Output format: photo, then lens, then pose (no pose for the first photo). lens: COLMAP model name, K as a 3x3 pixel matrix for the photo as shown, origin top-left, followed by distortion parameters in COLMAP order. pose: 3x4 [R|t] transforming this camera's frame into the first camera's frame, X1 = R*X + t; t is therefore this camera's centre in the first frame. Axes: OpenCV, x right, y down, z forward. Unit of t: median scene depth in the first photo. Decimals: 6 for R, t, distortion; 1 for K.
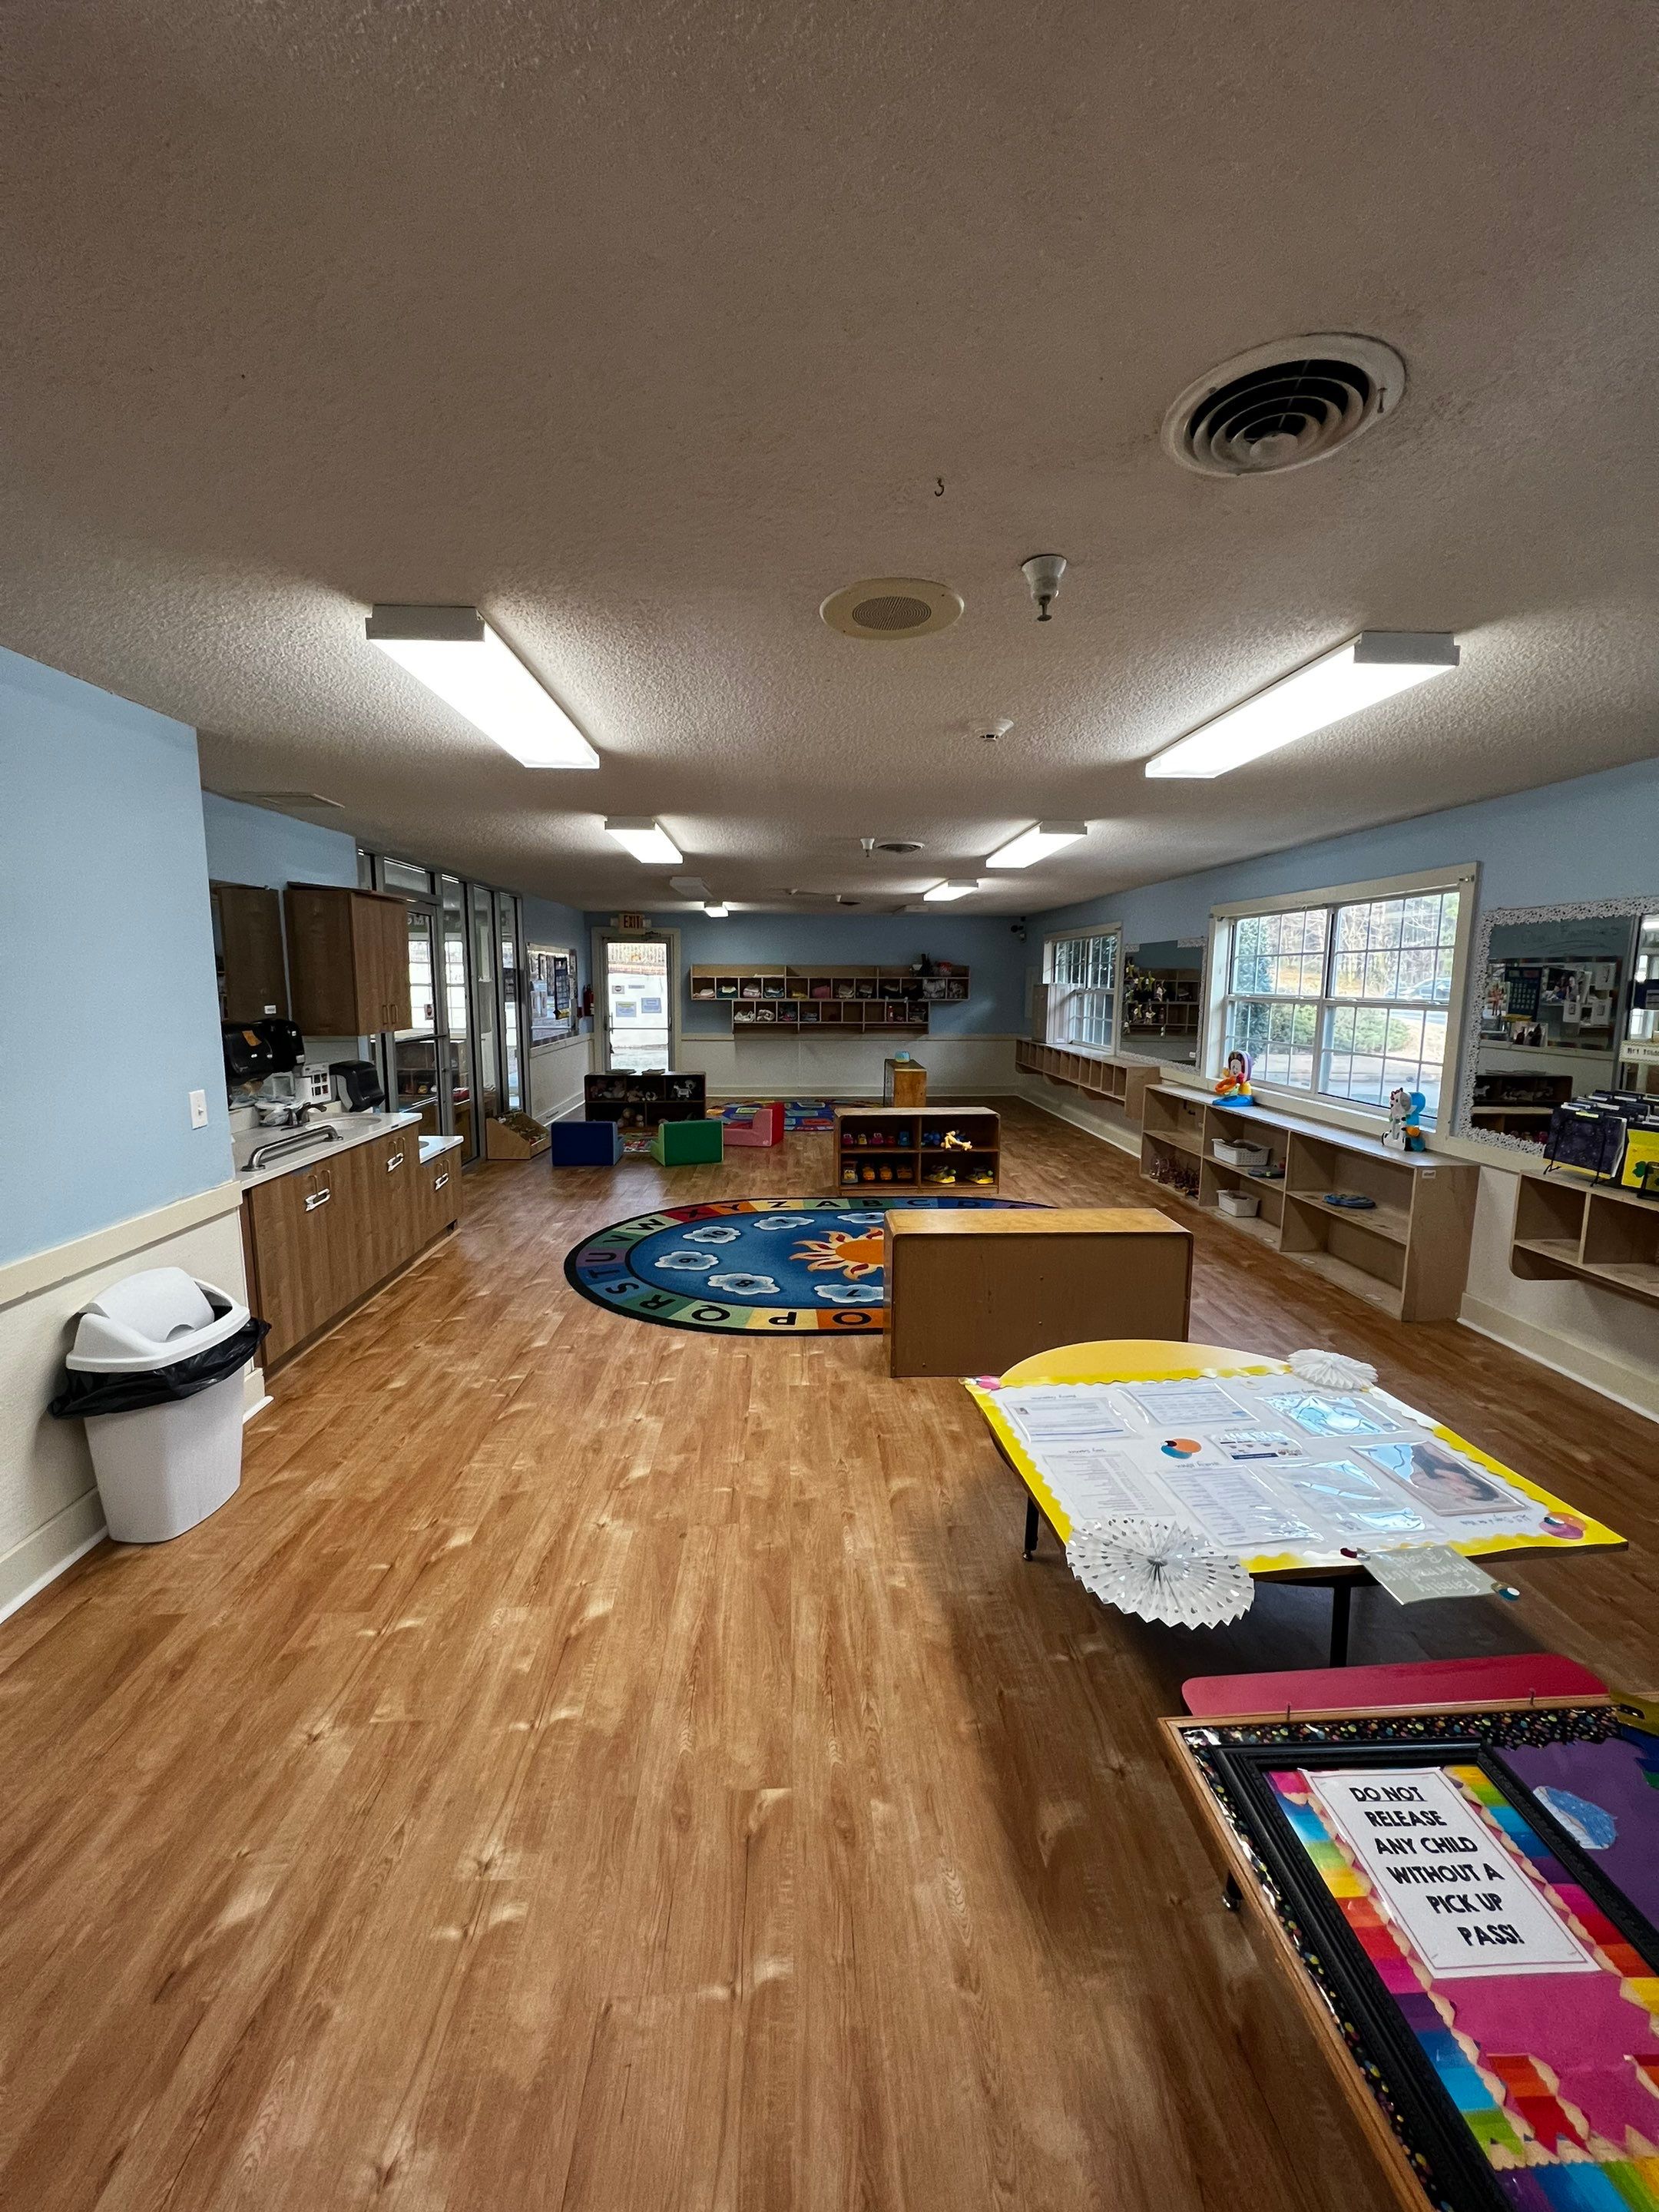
lens RADIAL K [[882.9, 0, 830.6], [0, 882.9, 1099.6], [0, 0, 1]] dist [0.000948, 0.000634]
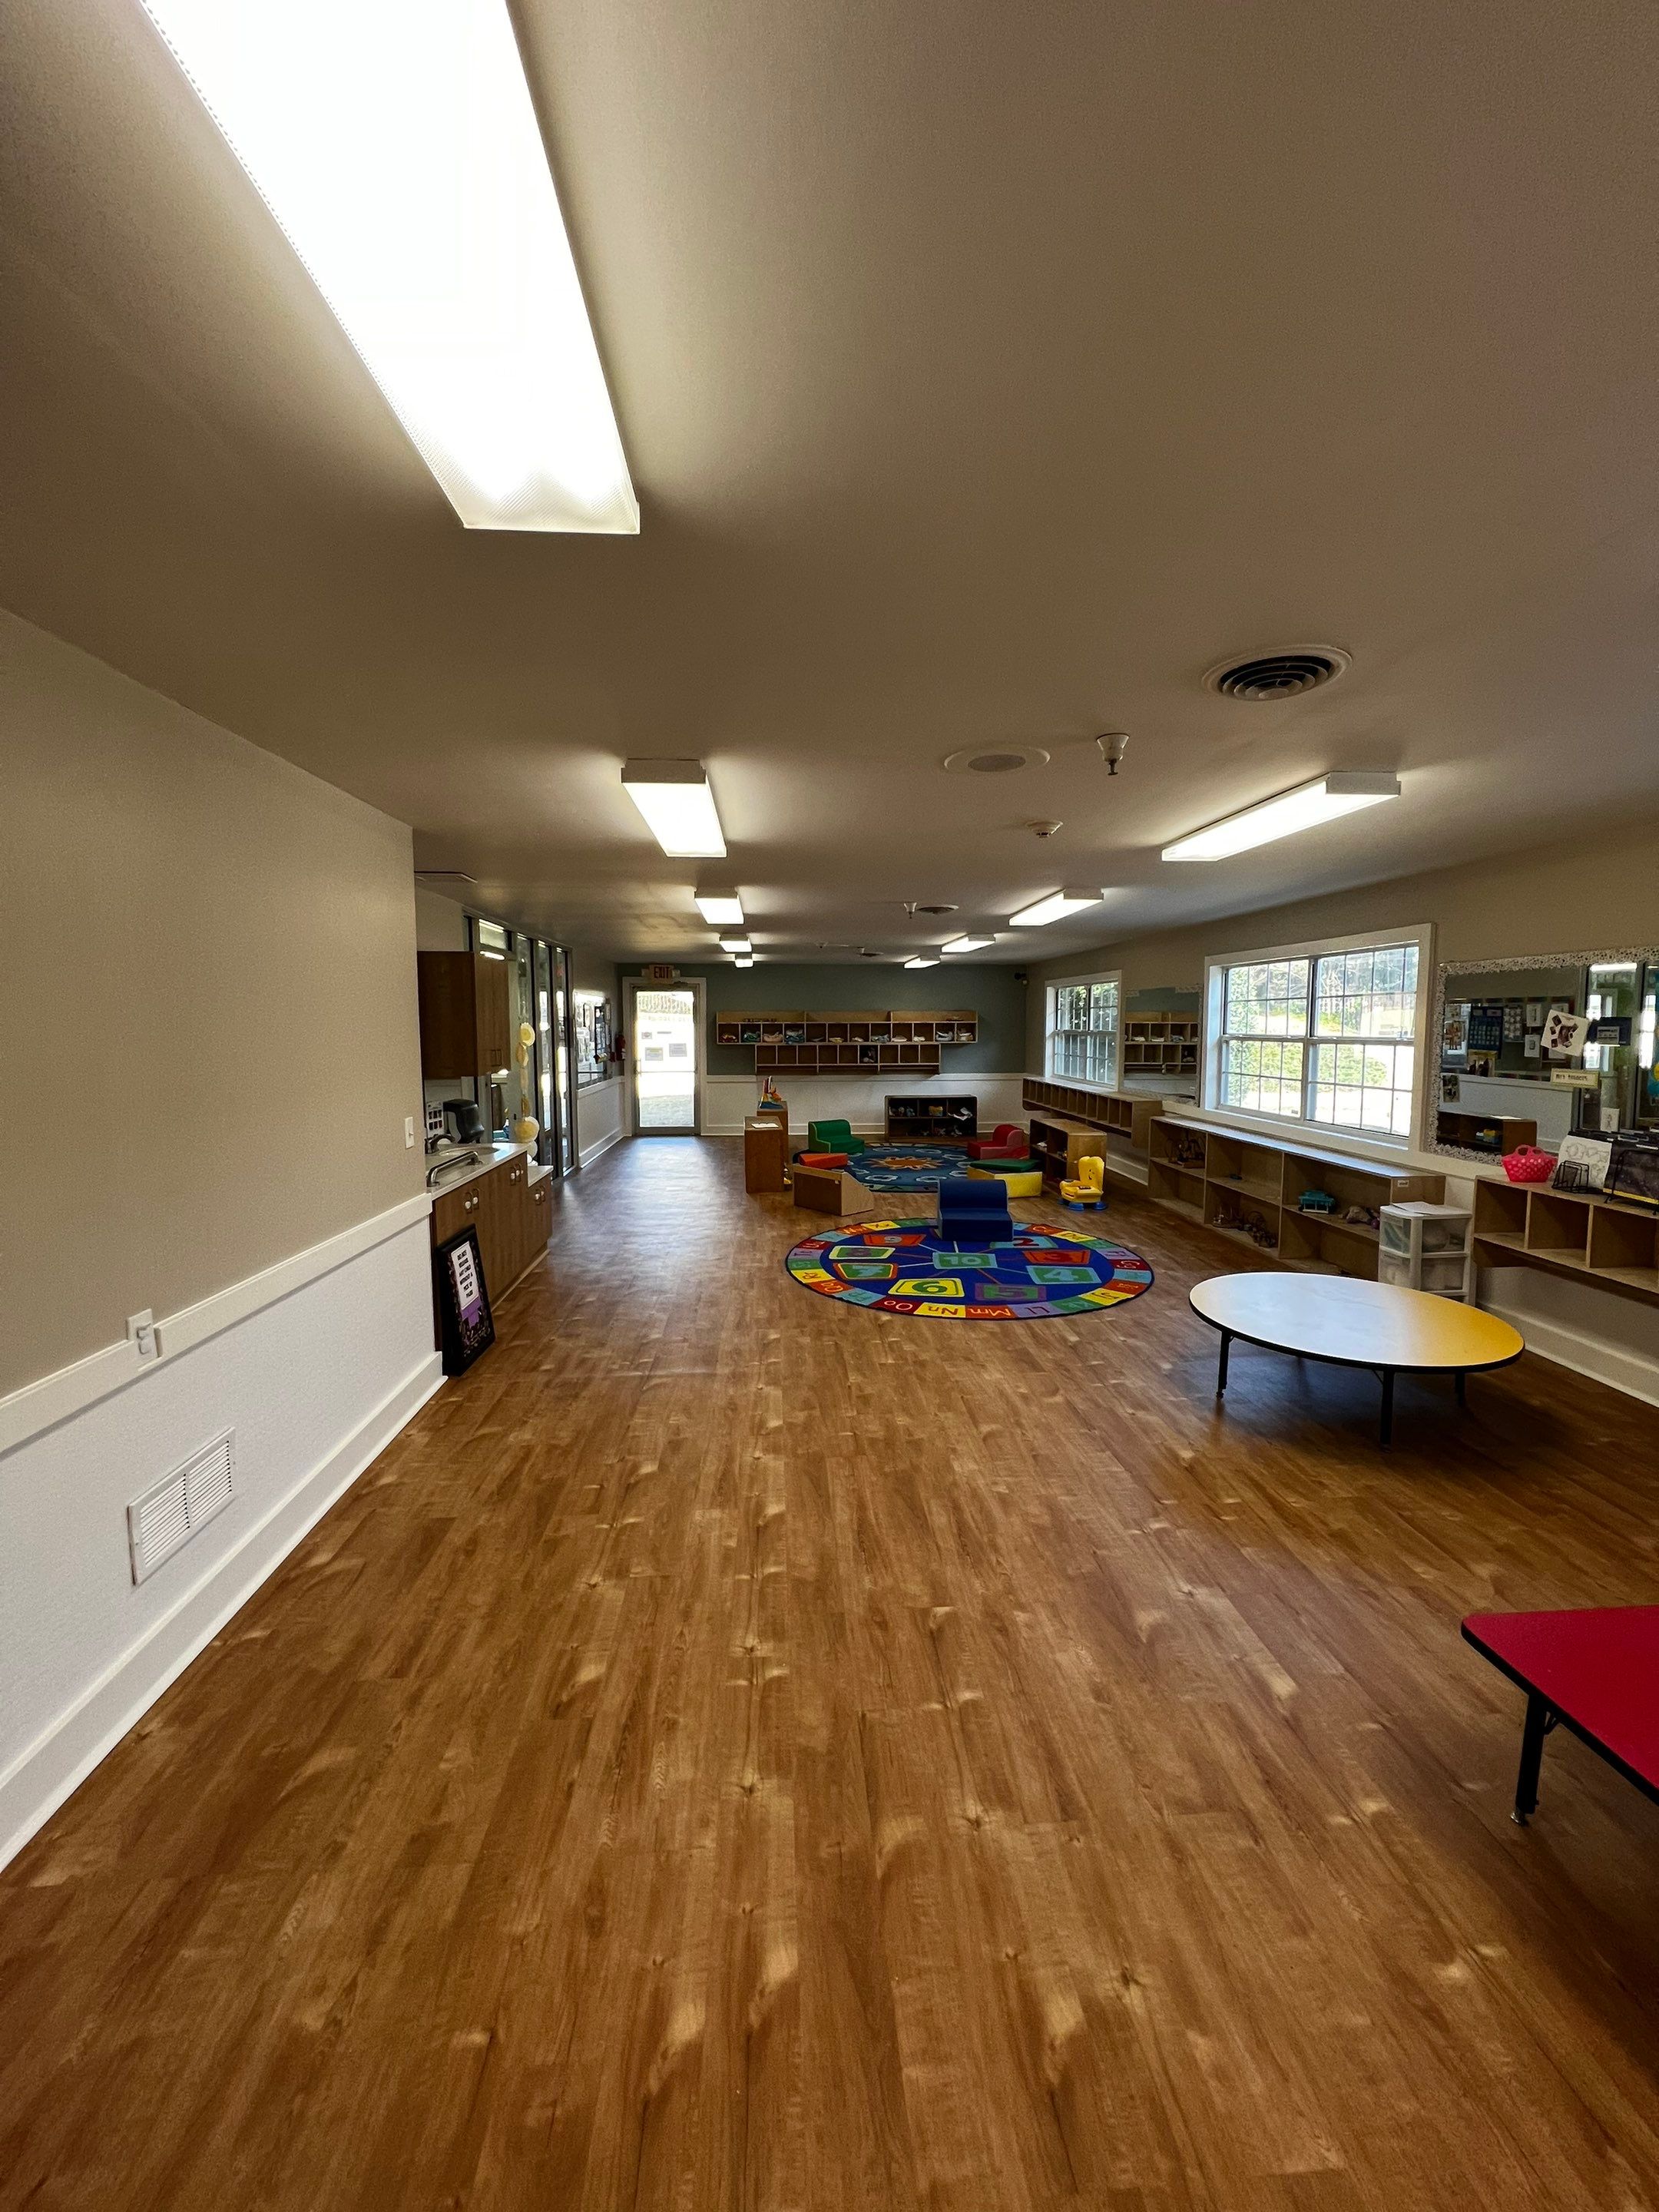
lens RADIAL K [[882.9, 0, 830.6], [0, 882.9, 1099.6], [0, 0, 1]] dist [0.000948, 0.000634]
pose [[0.999843, -0.010050, 0.014618, -0.154642], [0.010770, 0.998690, -0.050027, 0.034260], [-0.014096, 0.050177, 0.998641, -0.257152]]
